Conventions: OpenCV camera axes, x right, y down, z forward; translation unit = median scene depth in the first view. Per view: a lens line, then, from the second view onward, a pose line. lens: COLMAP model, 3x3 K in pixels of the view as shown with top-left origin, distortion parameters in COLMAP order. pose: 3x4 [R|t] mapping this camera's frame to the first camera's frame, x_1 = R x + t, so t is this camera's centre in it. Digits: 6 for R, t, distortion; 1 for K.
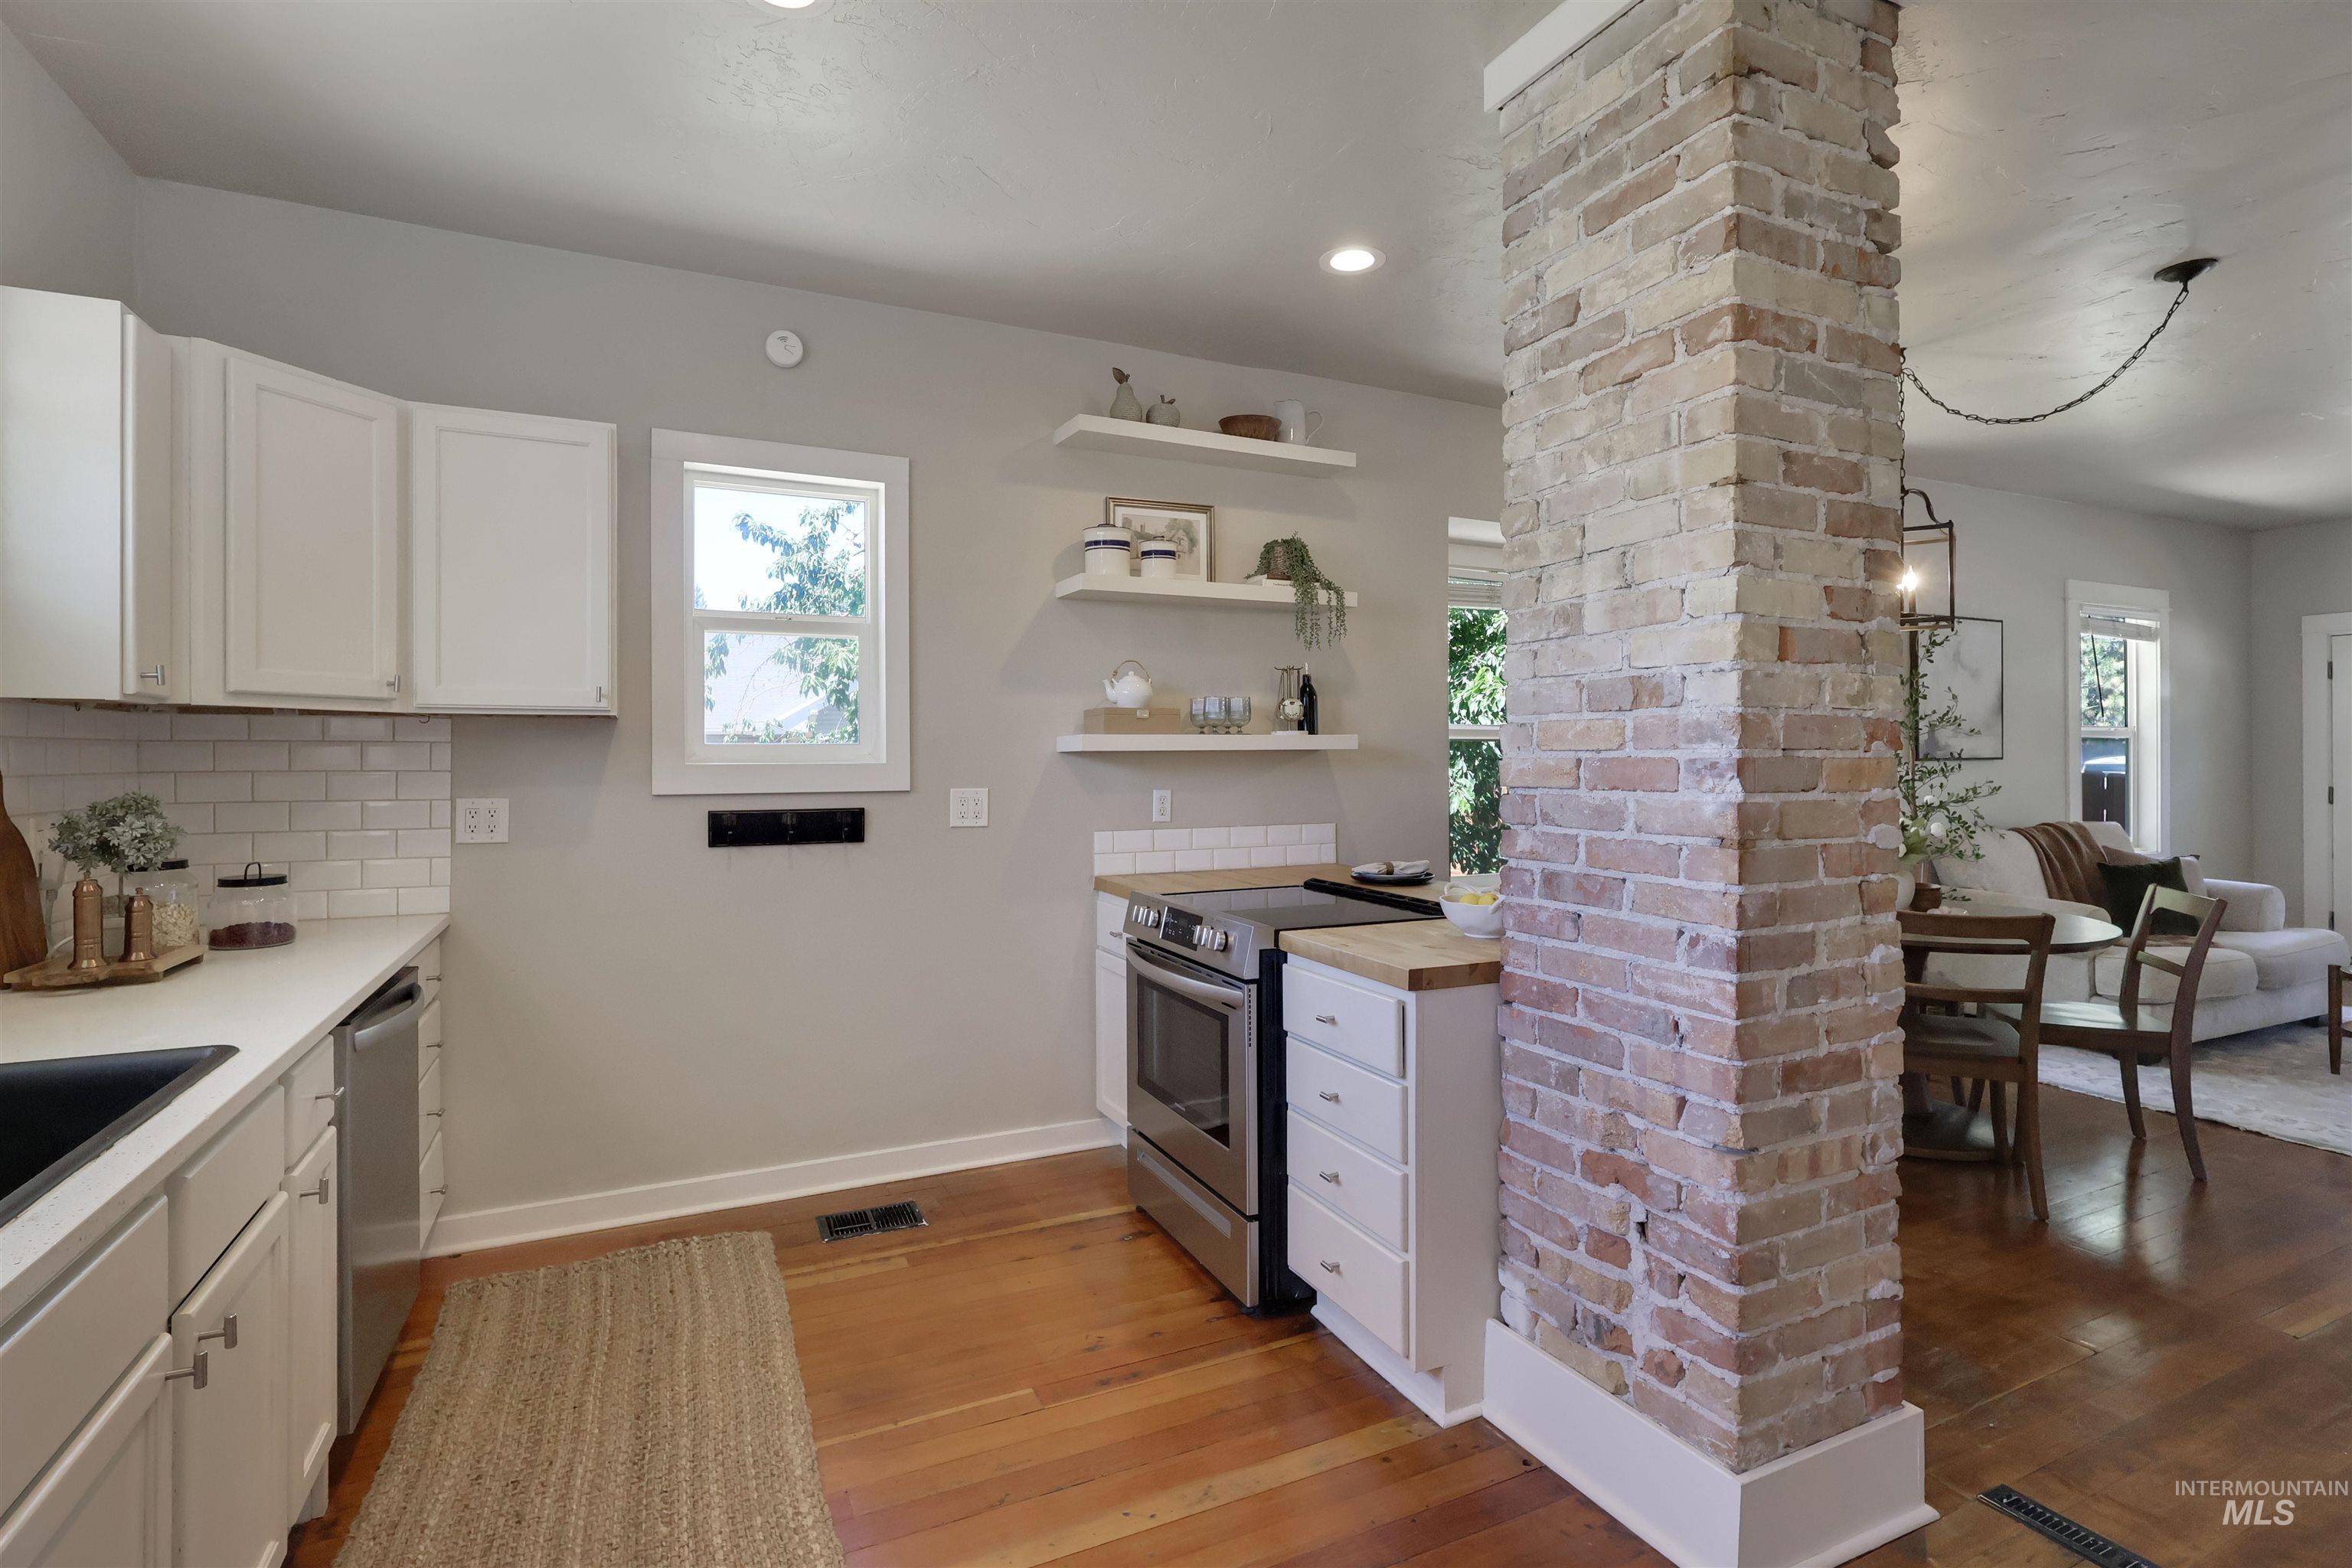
lens RADIAL K [[1114.8, 0, 1171.0], [0, 1114.8, 753.1], [0, 0, 1]] dist [-0.000501, 0.000059]
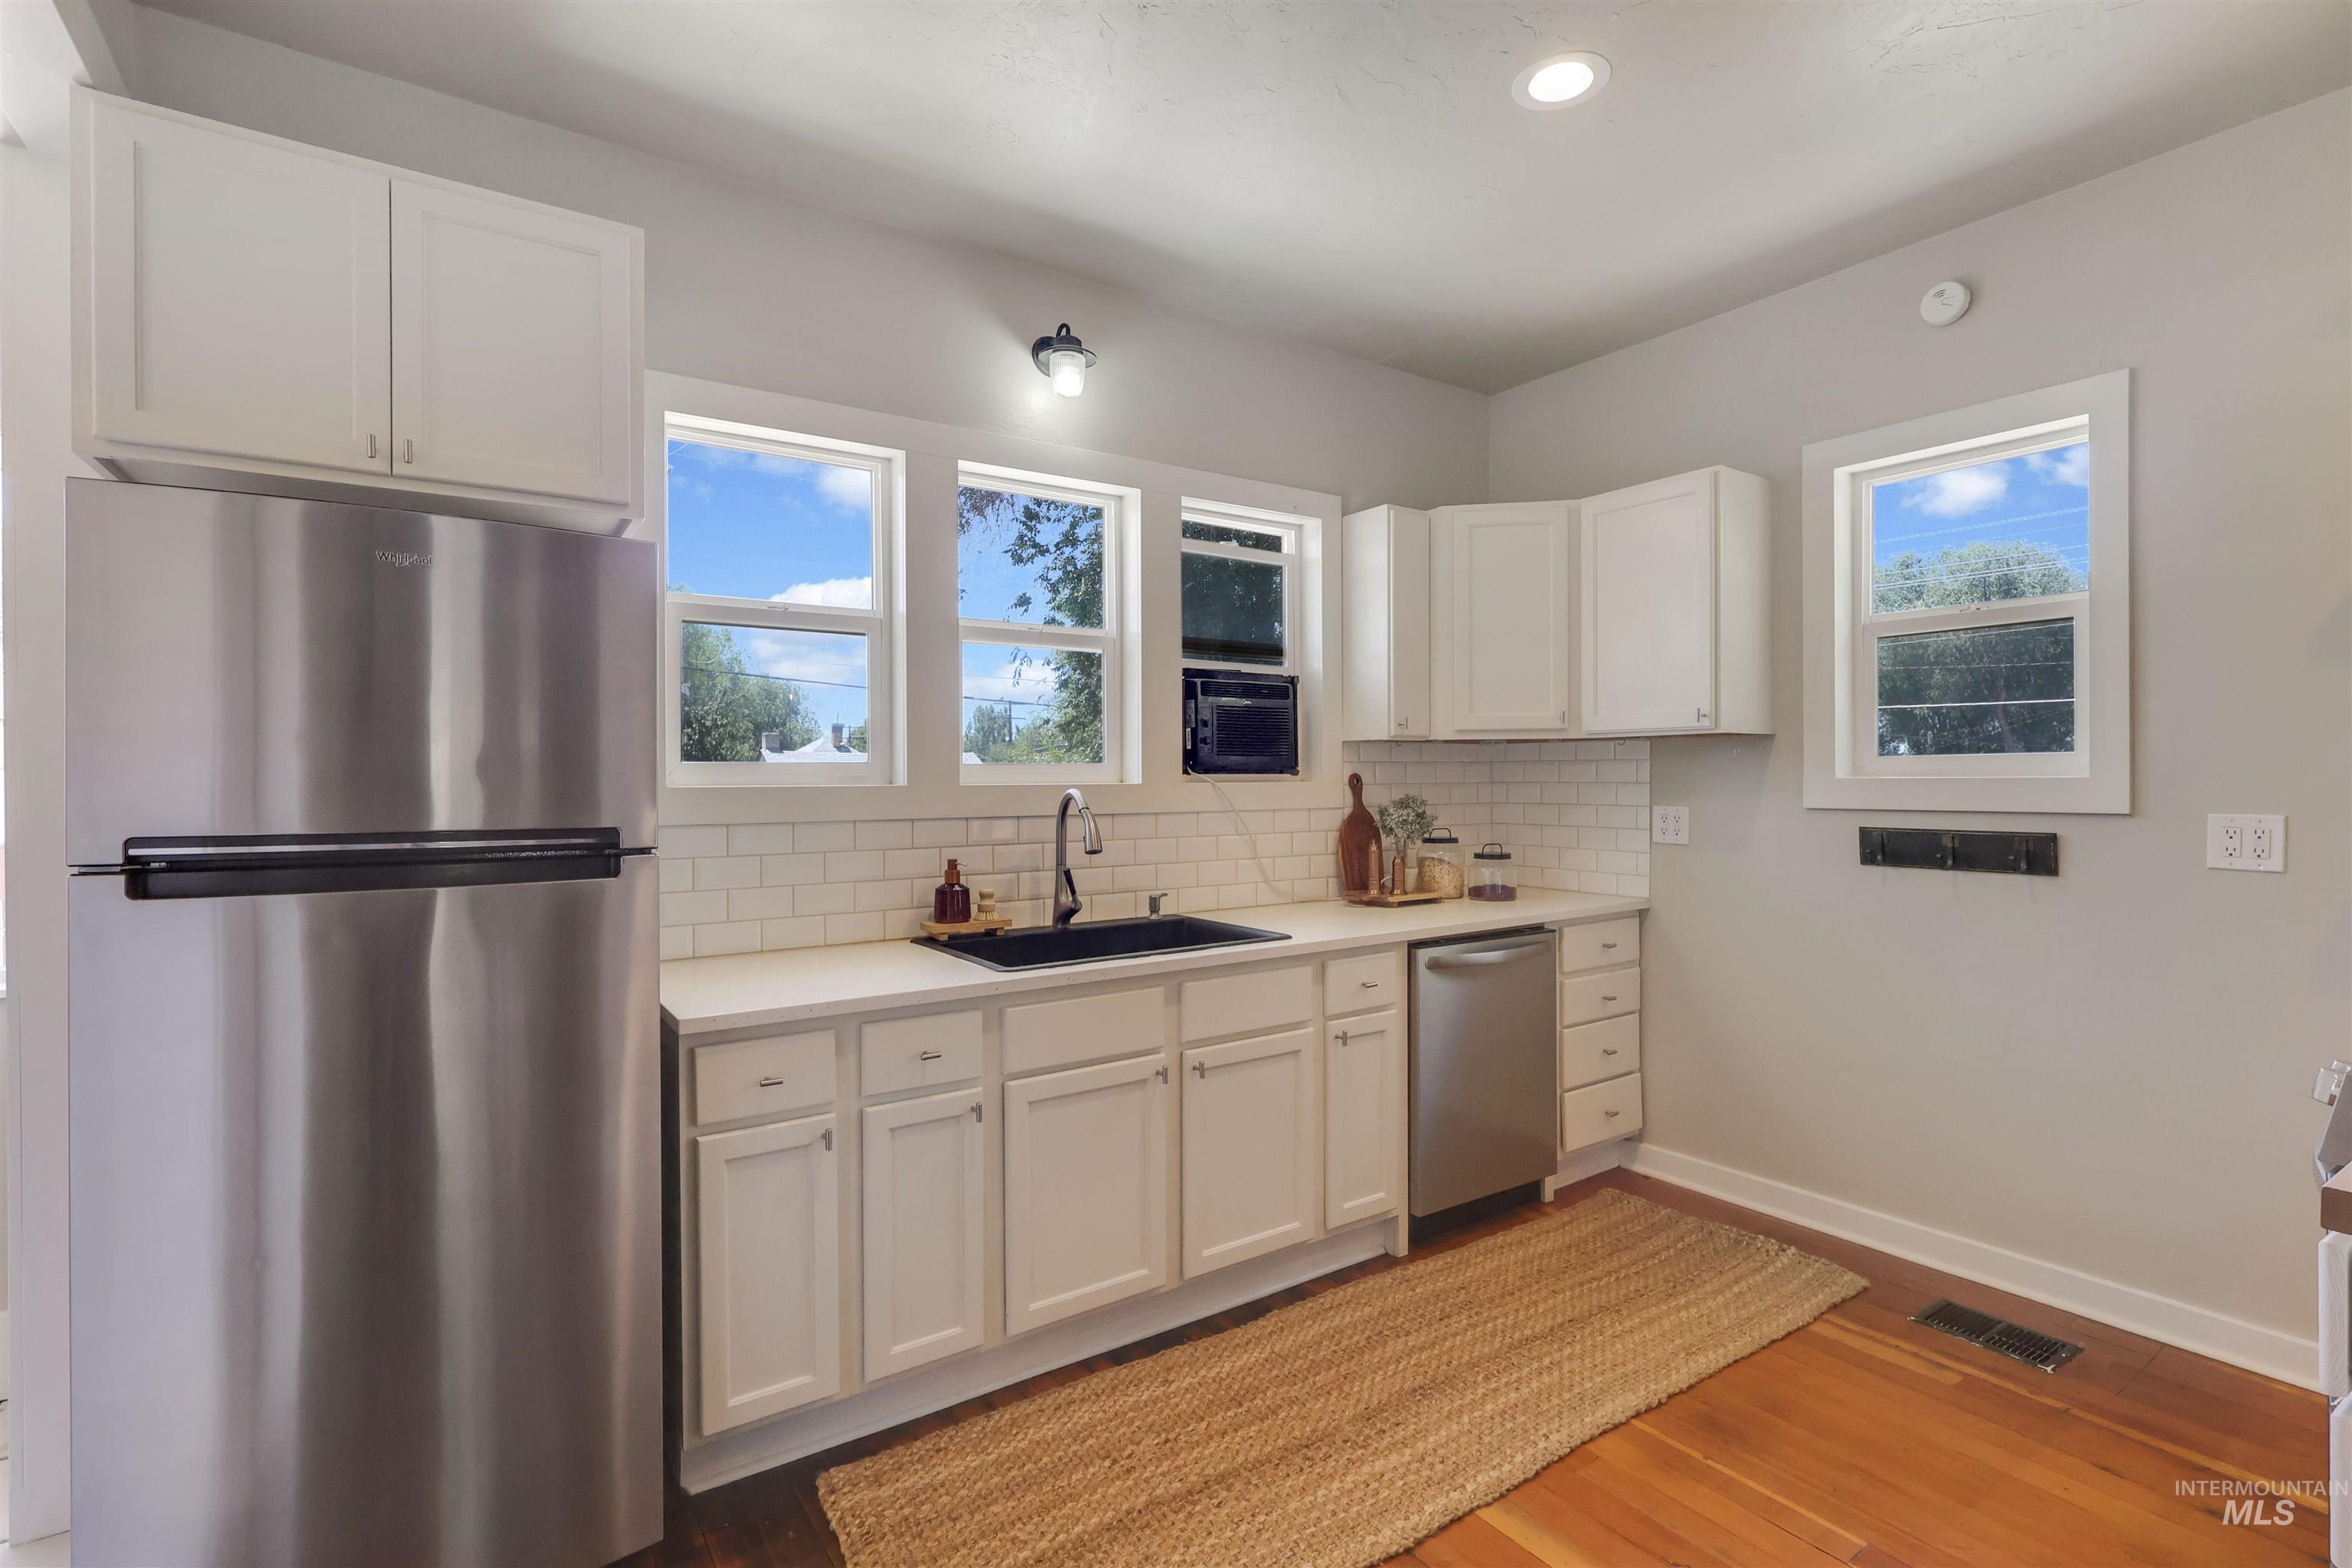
lens RADIAL K [[1092.6, 0, 1180.7], [0, 1092.6, 780.5], [0, 0, 1]] dist [0.005989, 0.000840]
pose [[0.161310, 0.003813, -0.986896, 0.459845], [0.007554, 0.999958, 0.005098, 0.003339], [0.986875, -0.008277, 0.161275, 0.298487]]
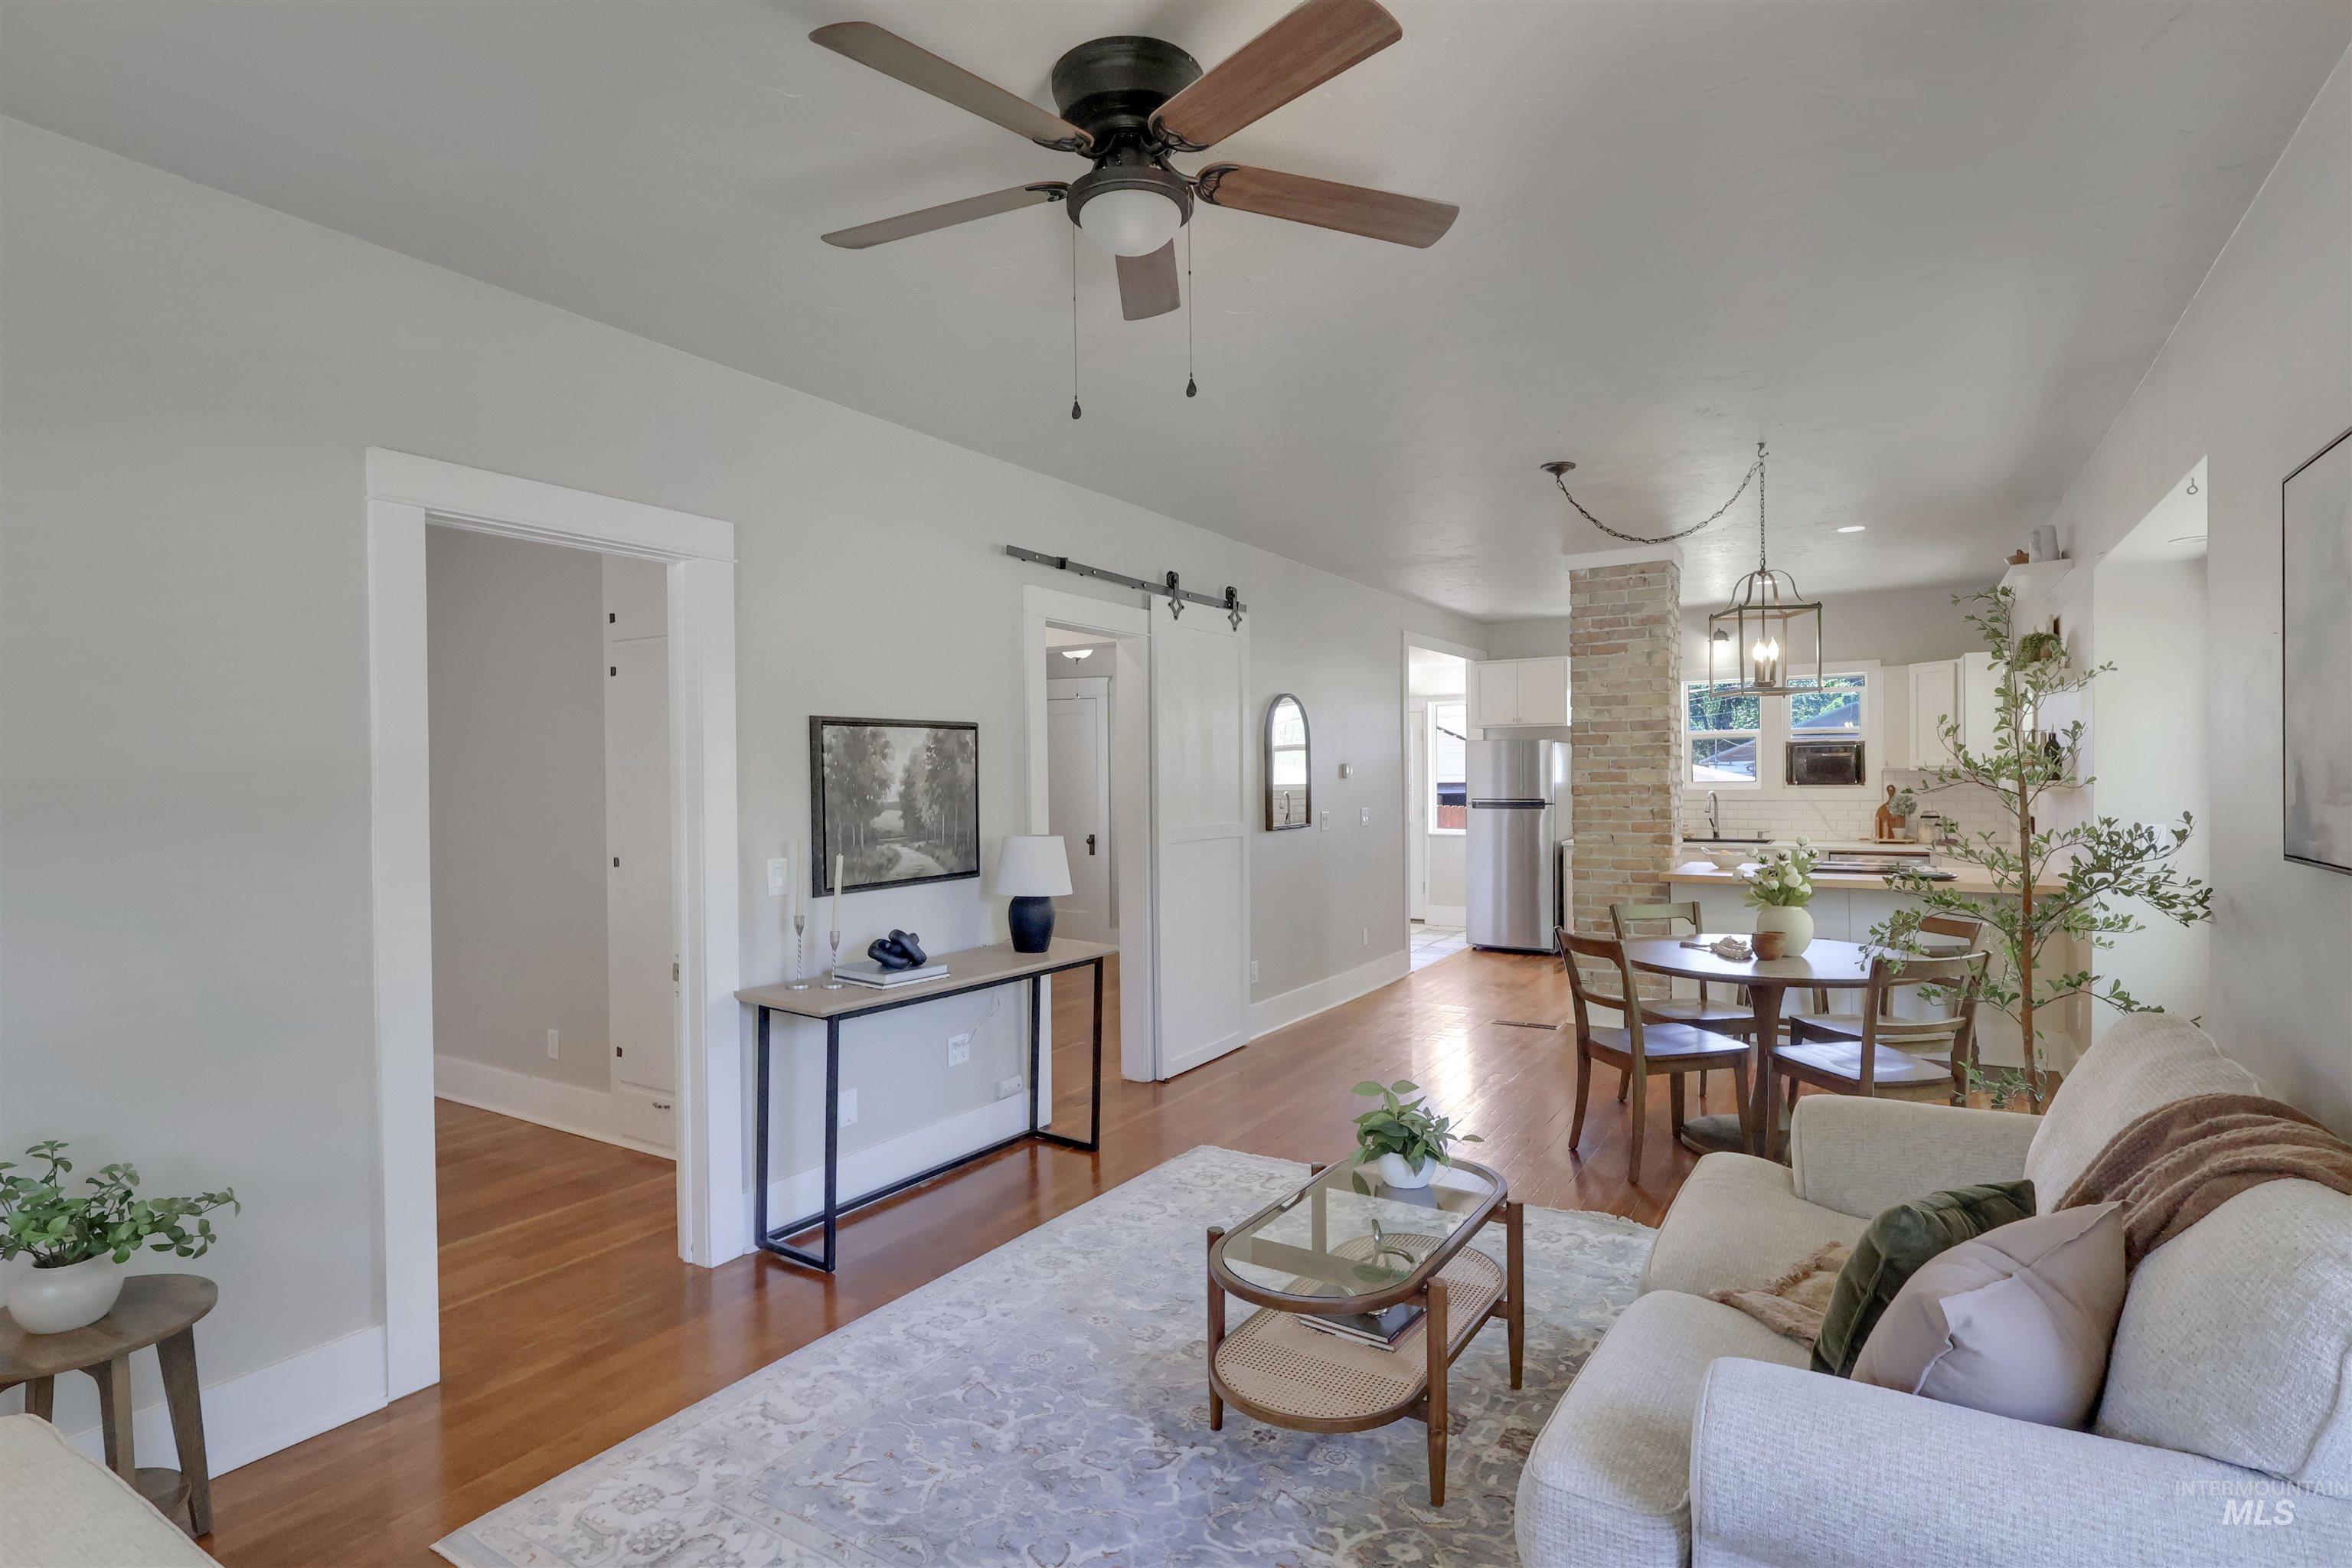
lens RADIAL K [[1147.1, 0, 1203.5], [0, 1147.1, 822.4], [0, 0, 1]] dist [0.003430, 0.001627]
pose [[-0.836045, 0.029464, -0.547868, 2.192745], [0.011819, 0.999292, 0.035706, -0.026989], [0.548533, 0.023377, -0.835802, 2.095058]]
